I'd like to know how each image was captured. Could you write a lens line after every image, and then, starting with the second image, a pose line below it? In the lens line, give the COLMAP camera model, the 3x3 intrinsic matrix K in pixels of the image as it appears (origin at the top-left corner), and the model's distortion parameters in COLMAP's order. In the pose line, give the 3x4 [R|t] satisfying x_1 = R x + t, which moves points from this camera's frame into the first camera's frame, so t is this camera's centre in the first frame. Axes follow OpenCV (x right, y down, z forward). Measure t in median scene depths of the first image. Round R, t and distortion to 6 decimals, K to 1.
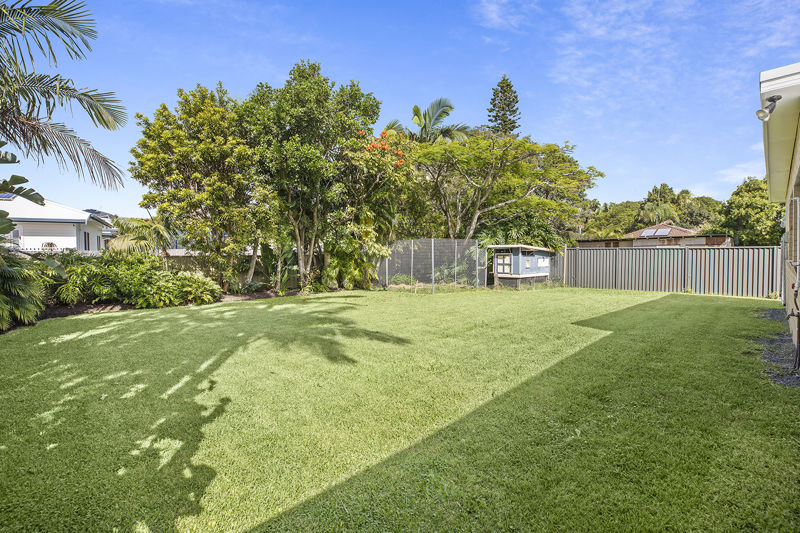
lens RADIAL K [[362.0, 0, 396.8], [0, 362.0, 269.1], [0, 0, 1]] dist [-0.001384, -0.000087]
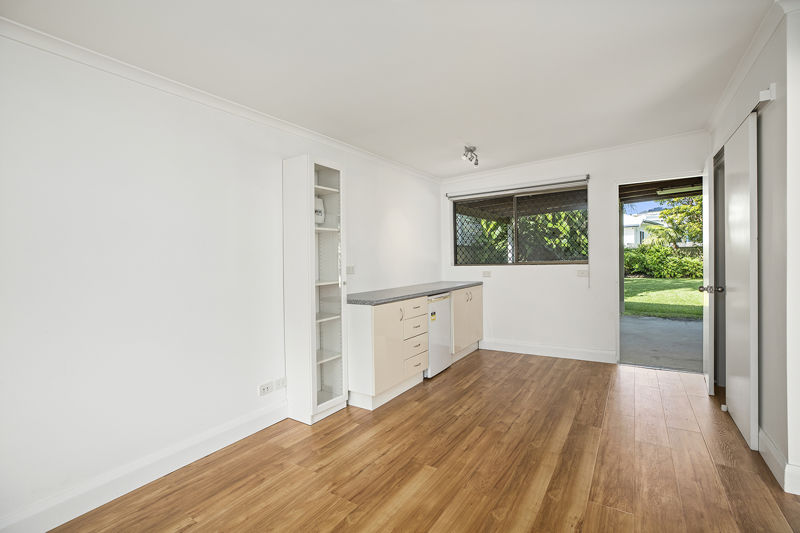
lens RADIAL K [[362.0, 0, 397.2], [0, 362.0, 263.0], [0, 0, 1]] dist [-0.001384, -0.000087]
pose [[0.221222, 0.019846, -0.975022, 0.704452], [-0.004102, 0.999803, 0.019420, 0.008371], [0.975215, -0.000297, 0.221259, -0.595062]]
